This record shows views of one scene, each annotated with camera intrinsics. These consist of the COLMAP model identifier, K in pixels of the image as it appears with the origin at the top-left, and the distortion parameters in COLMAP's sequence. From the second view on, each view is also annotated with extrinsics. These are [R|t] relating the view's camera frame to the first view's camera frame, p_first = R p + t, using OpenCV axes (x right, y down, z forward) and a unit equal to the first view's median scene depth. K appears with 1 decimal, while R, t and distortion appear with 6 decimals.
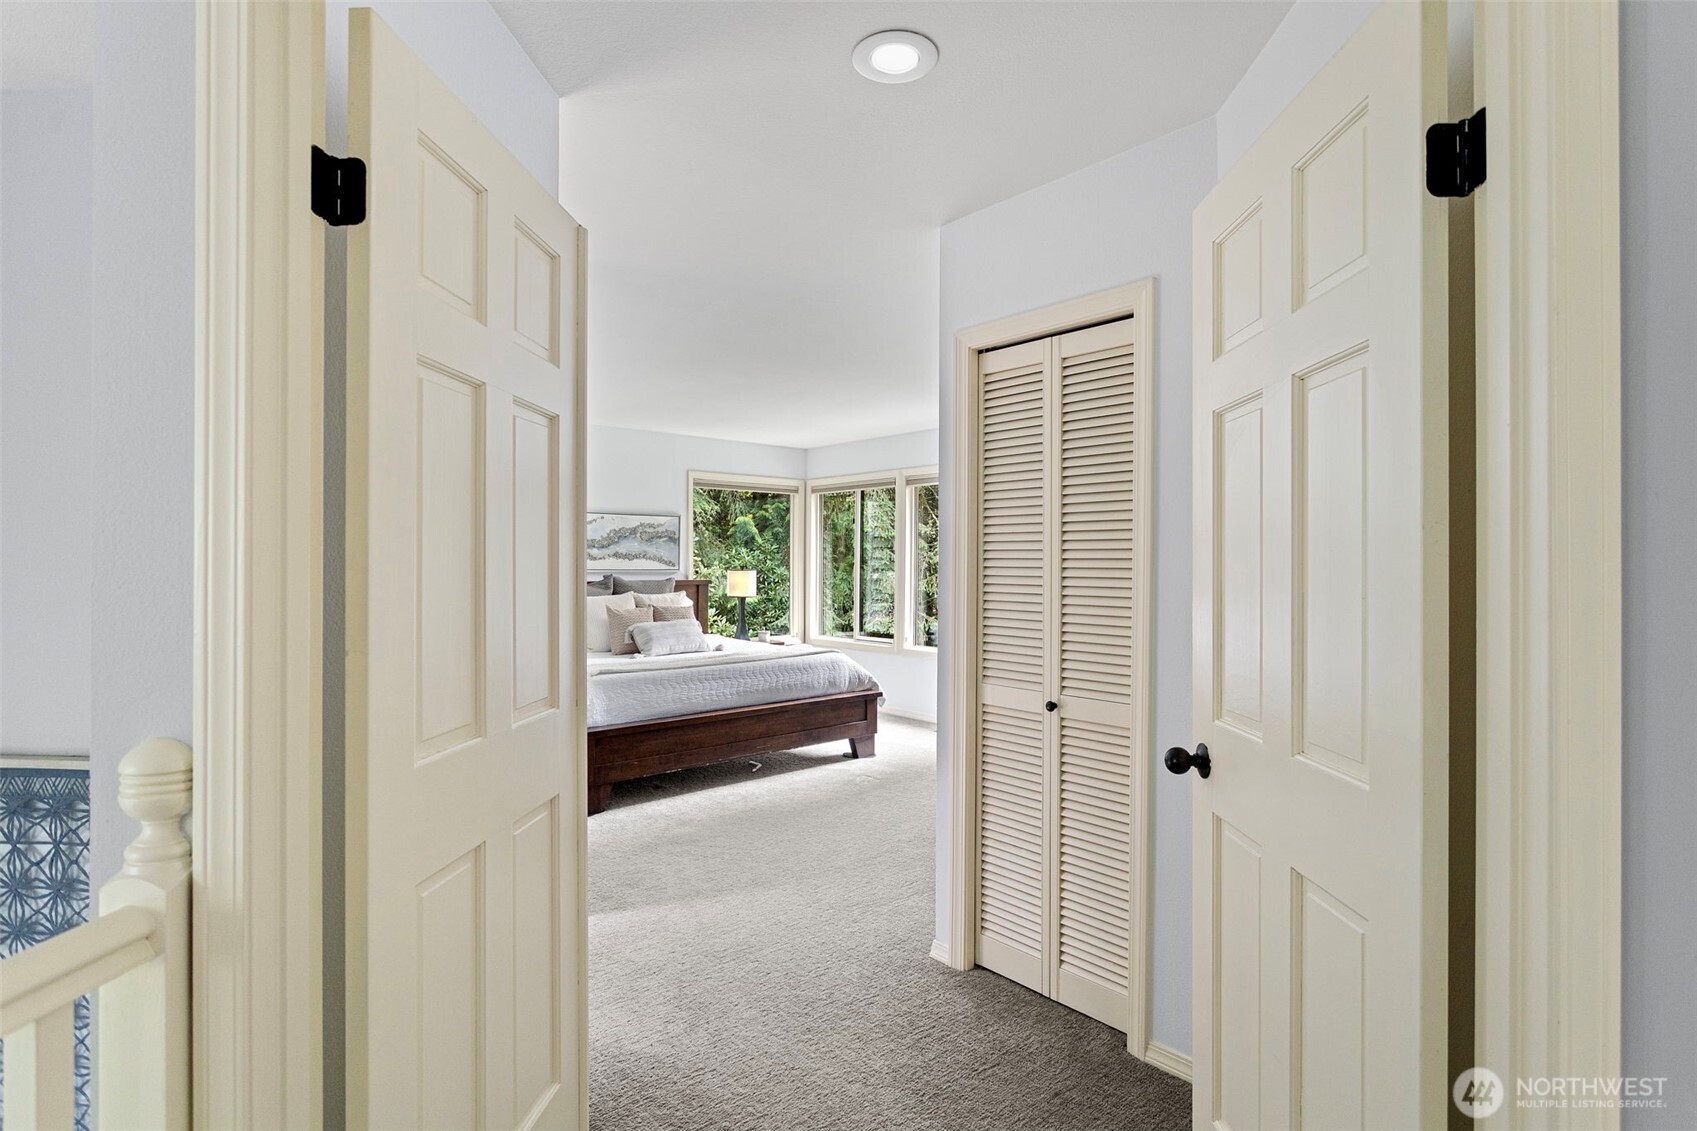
lens RADIAL K [[817.0, 0, 847.8], [0, 817.0, 568.5], [0, 0, 1]] dist [-0.018667, 0.005979]
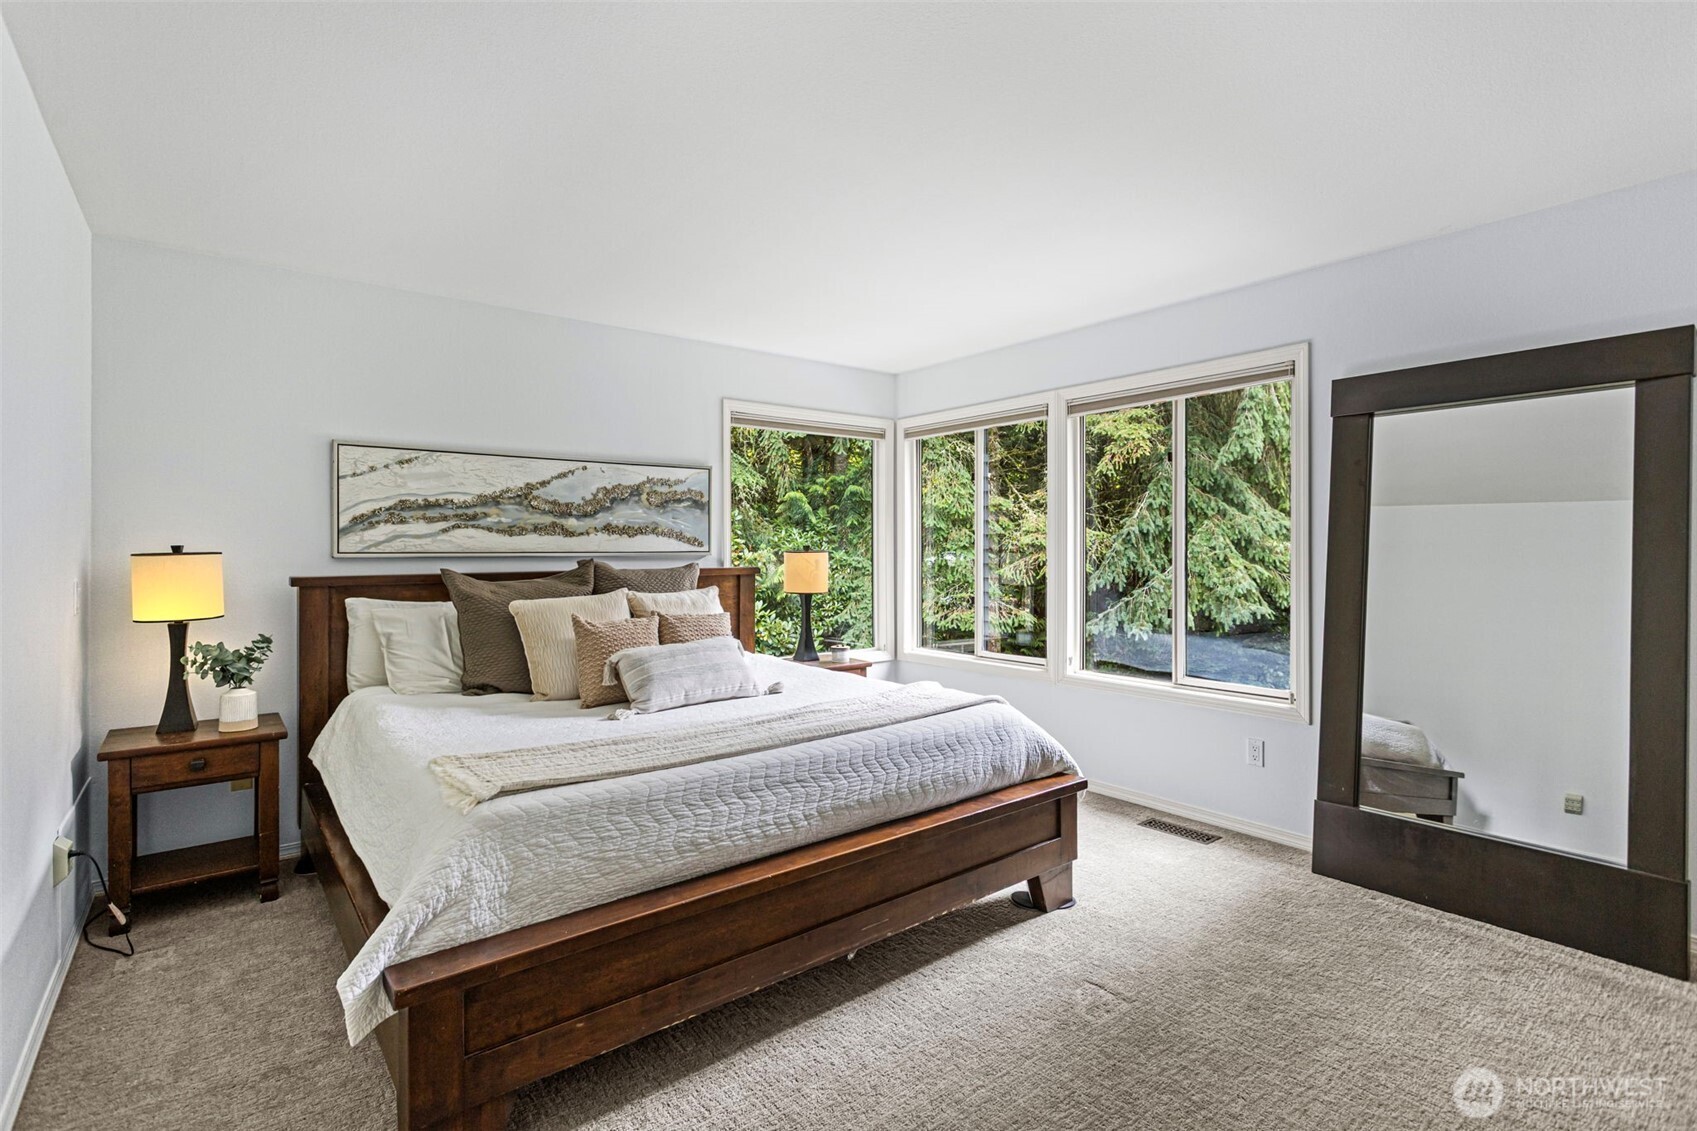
lens RADIAL K [[817.0, 0, 848.6], [0, 817.0, 556.0], [0, 0, 1]] dist [-0.018667, 0.005979]
pose [[0.998571, -0.006198, -0.053084, -0.064885], [0.006333, 0.999977, 0.002378, 0.004001], [0.053068, -0.002711, 0.998587, 0.374611]]
